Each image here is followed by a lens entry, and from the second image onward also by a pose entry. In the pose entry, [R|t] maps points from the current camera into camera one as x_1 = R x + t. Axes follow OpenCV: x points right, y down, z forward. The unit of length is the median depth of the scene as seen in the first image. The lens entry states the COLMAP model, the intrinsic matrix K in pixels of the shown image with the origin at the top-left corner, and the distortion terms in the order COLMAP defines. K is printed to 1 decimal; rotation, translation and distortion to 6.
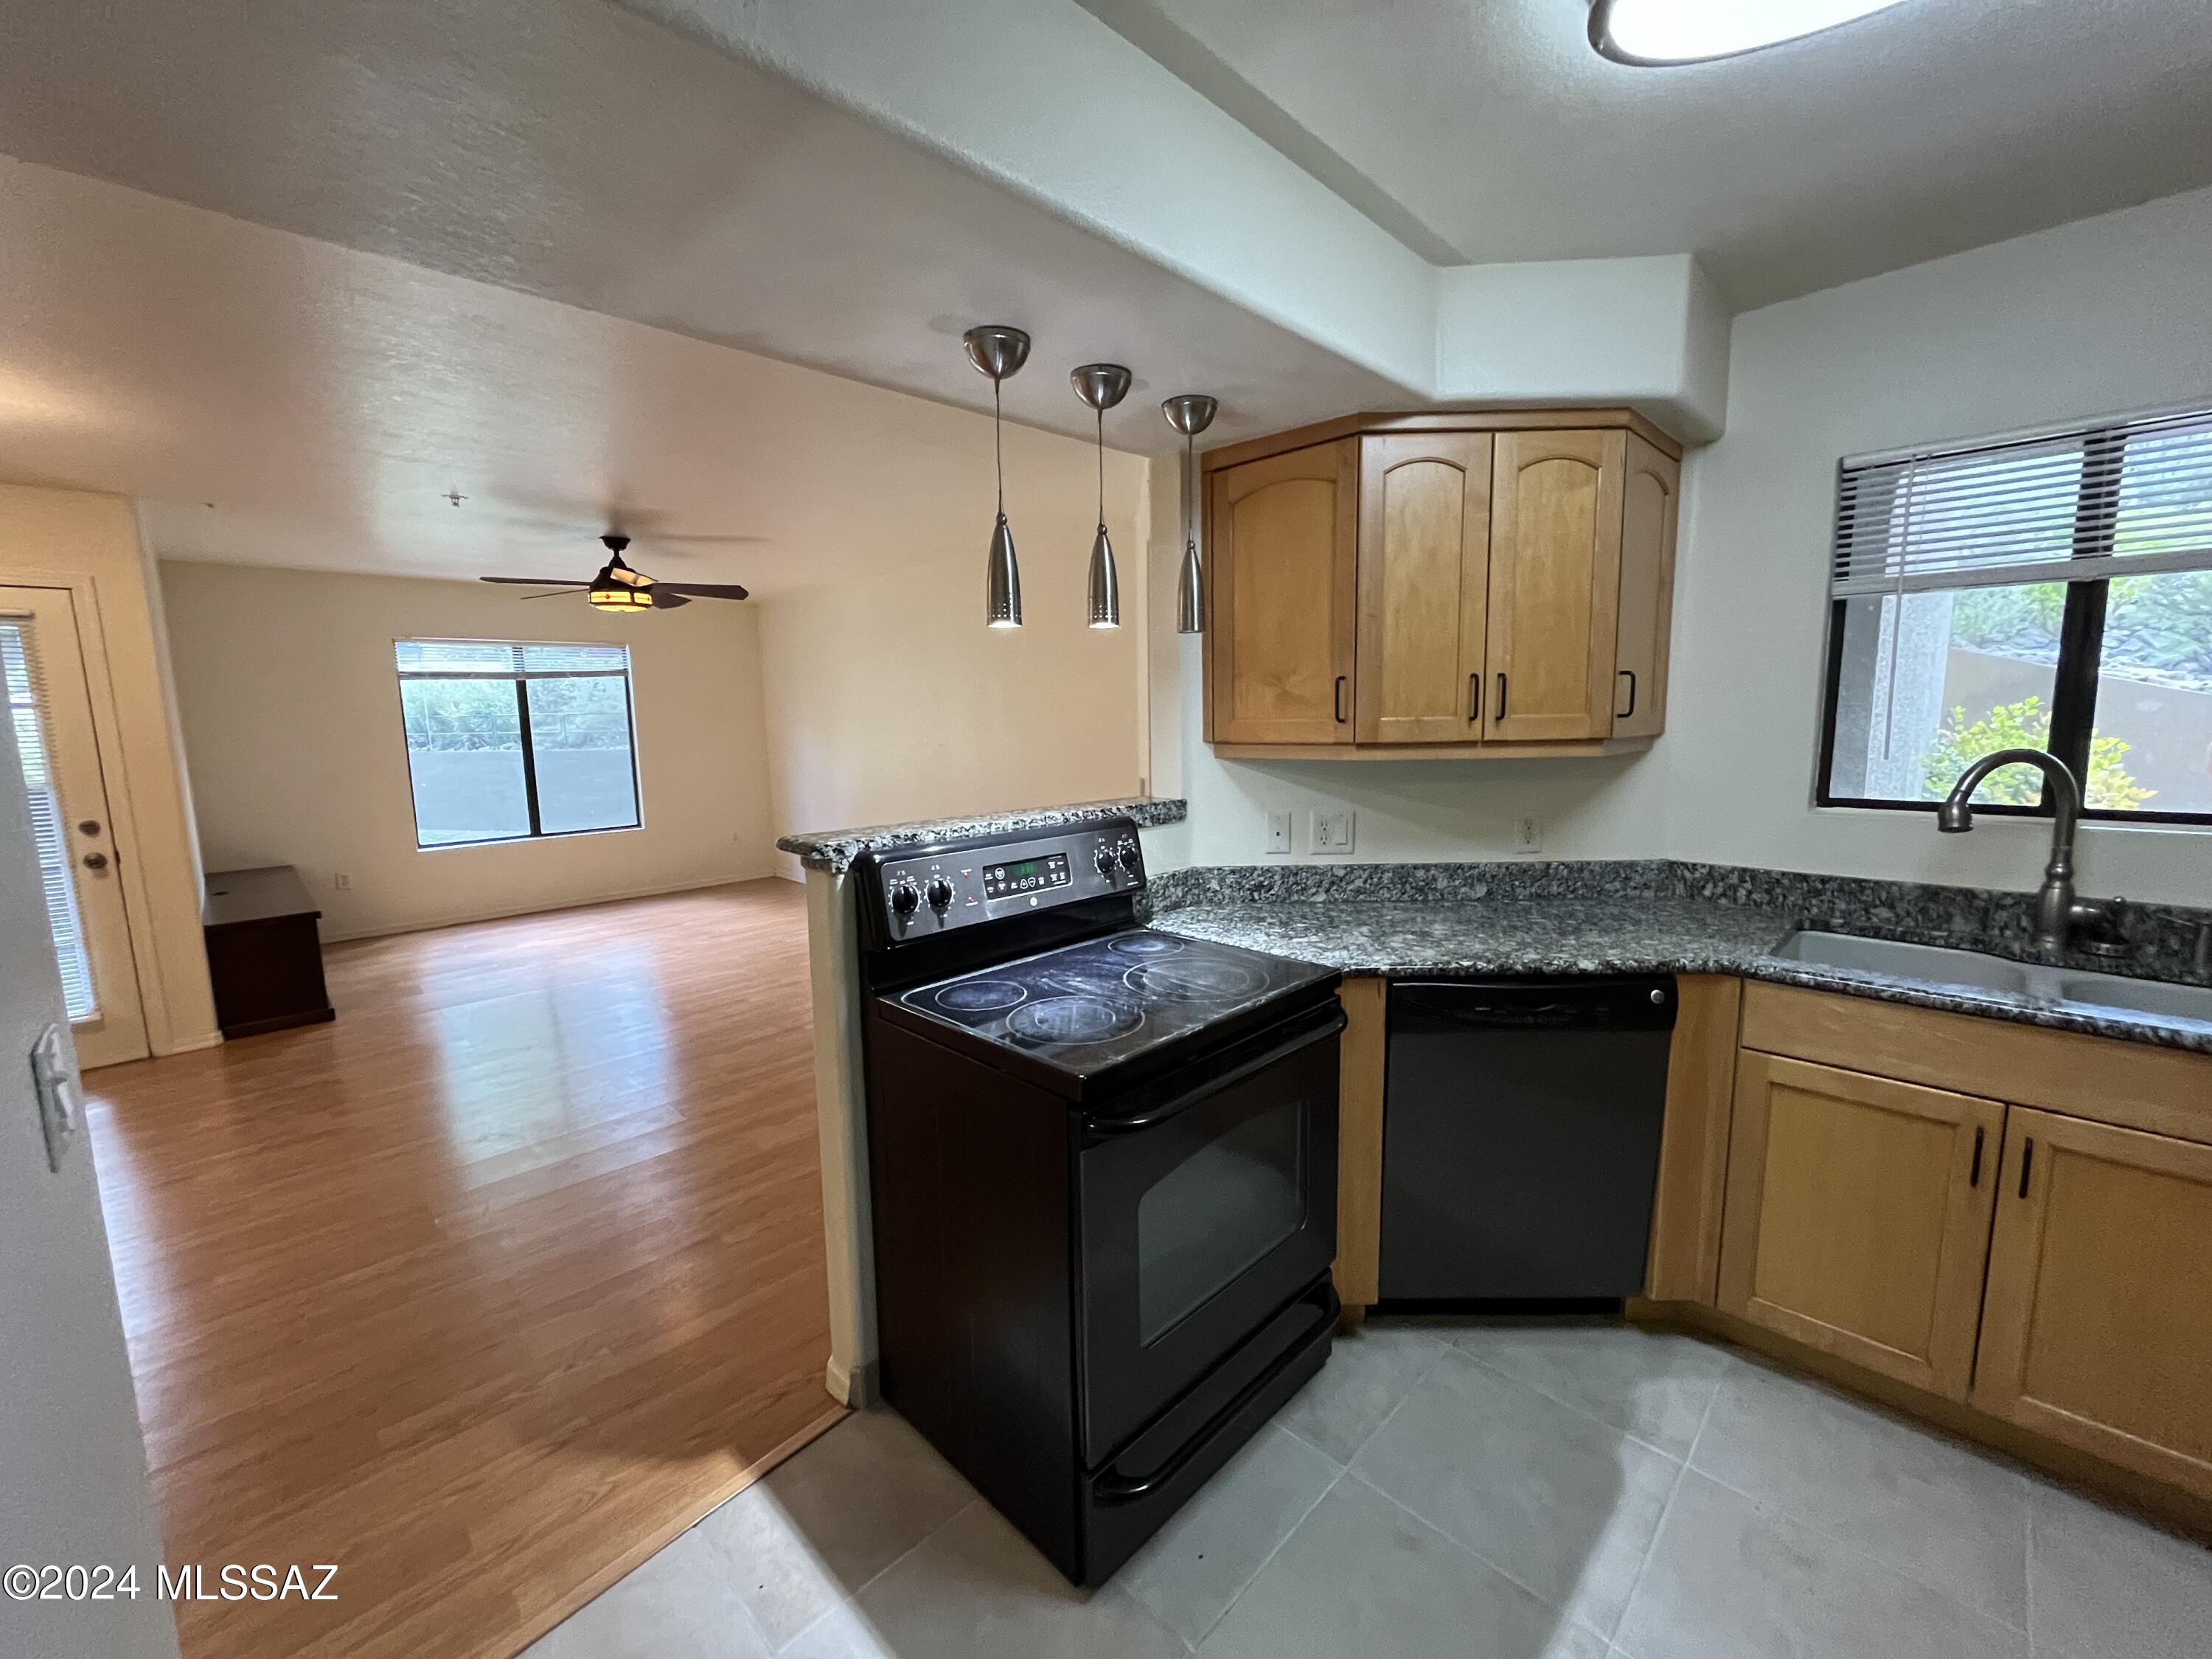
lens RADIAL K [[893.2, 0, 1100.9], [0, 893.2, 829.8], [0, 0, 1]] dist [-0.003064, 0.000289]
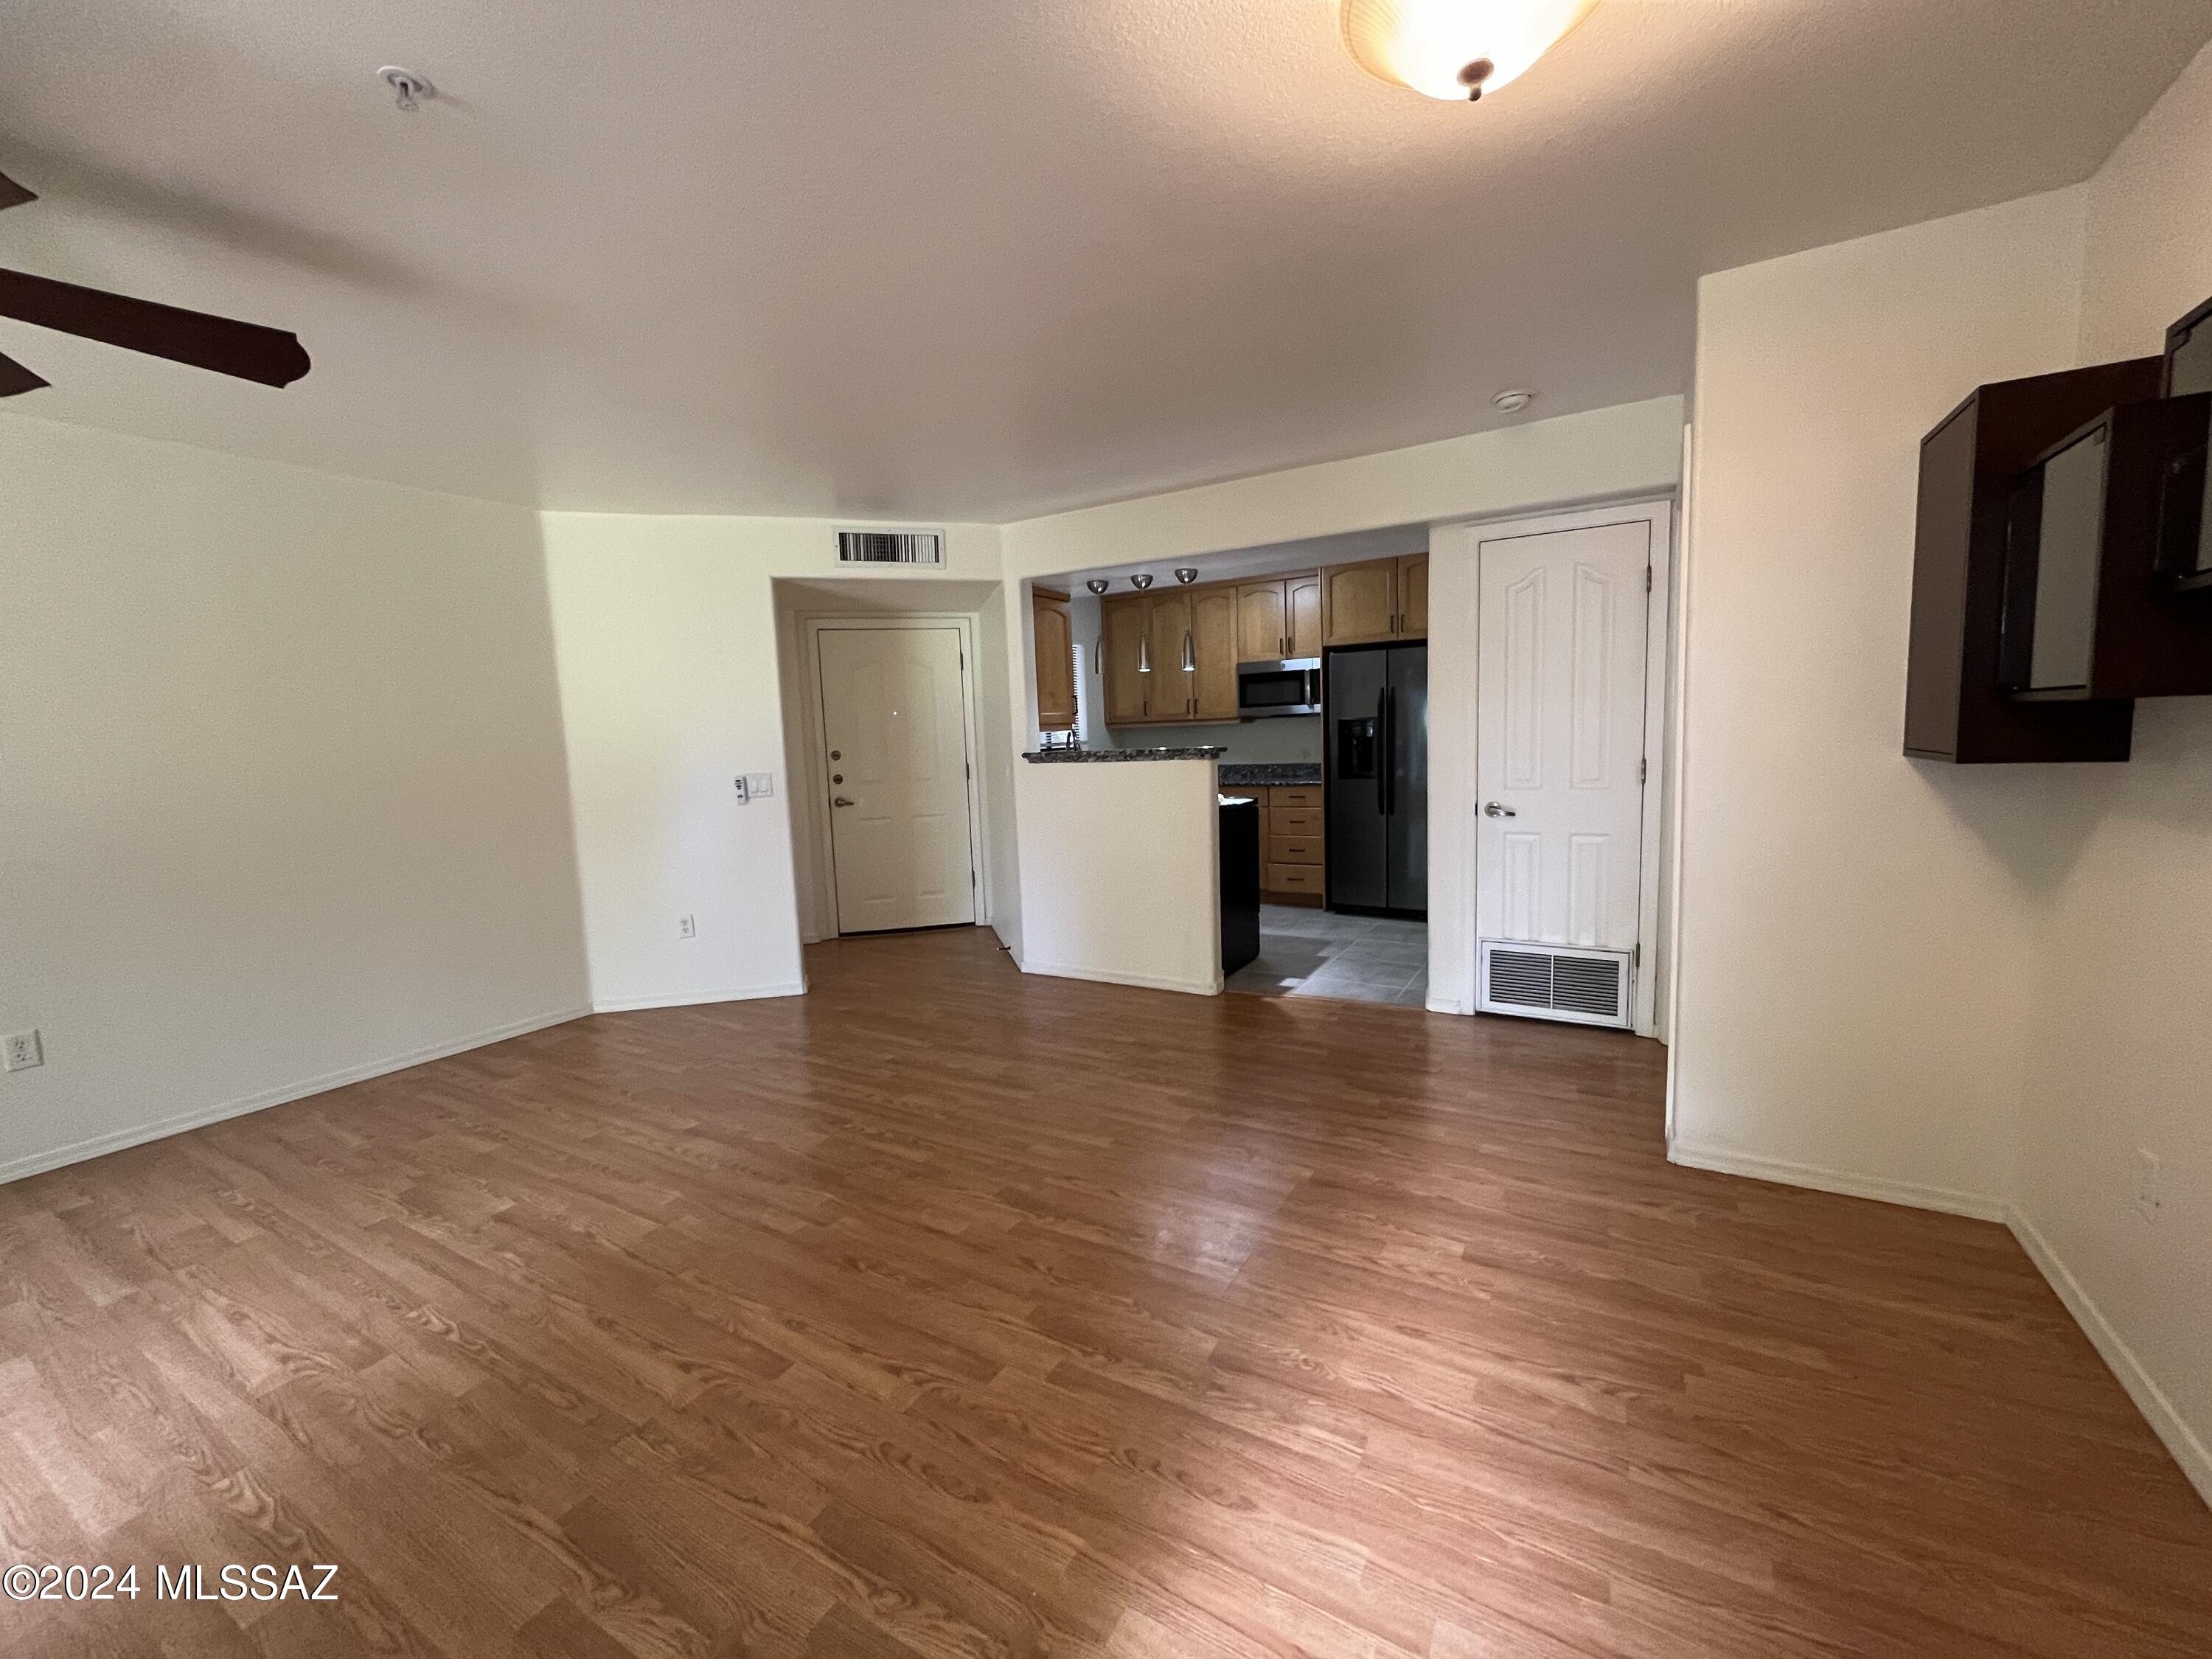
lens RADIAL K [[893.2, 0, 1099.3], [0, 893.2, 827.8], [0, 0, 1]] dist [-0.003064, 0.000289]
pose [[-0.247916, -0.074598, 0.965905, -2.303064], [0.171893, 0.977824, 0.119638, -0.103444], [-0.953410, 0.195692, -0.229595, 1.667949]]
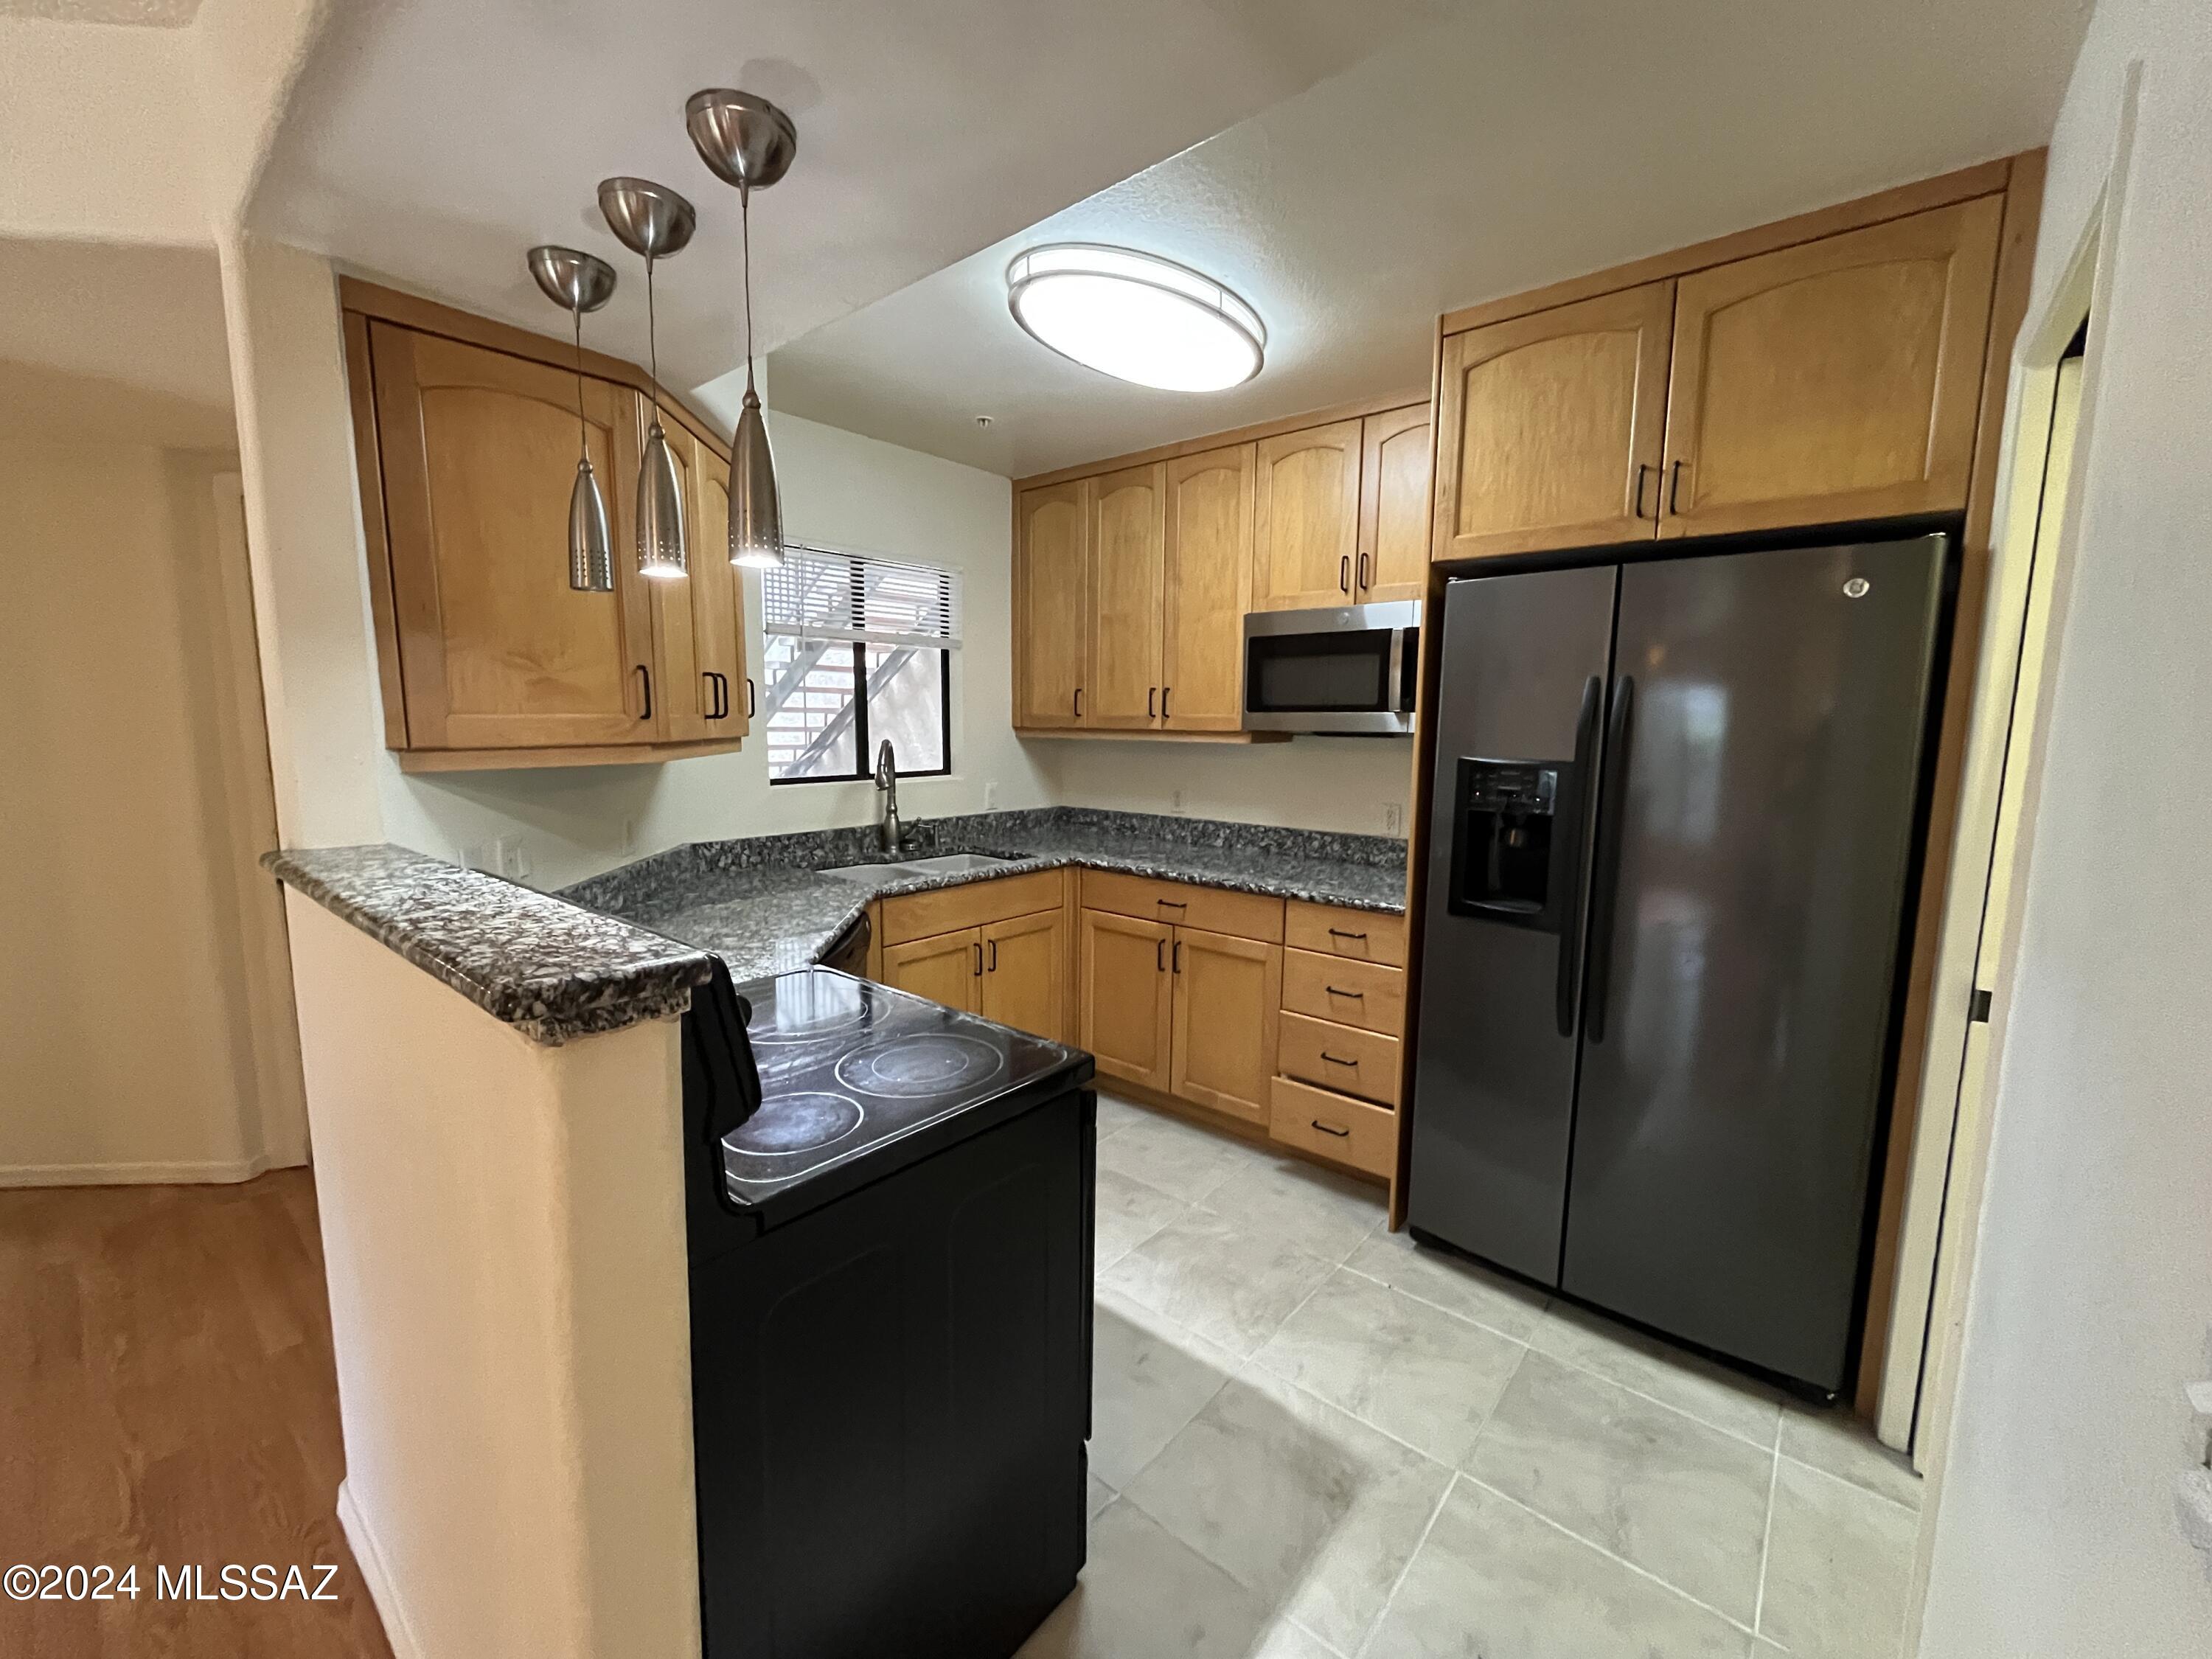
lens RADIAL K [[893.2, 0, 1094.8], [0, 893.2, 831.2], [0, 0, 1]] dist [-0.003064, 0.000289]
pose [[-0.077795, -0.110013, 0.990881, -0.671411], [0.126381, 0.984787, 0.119259, -0.065619], [-0.988927, 0.134506, -0.062708, 0.681964]]
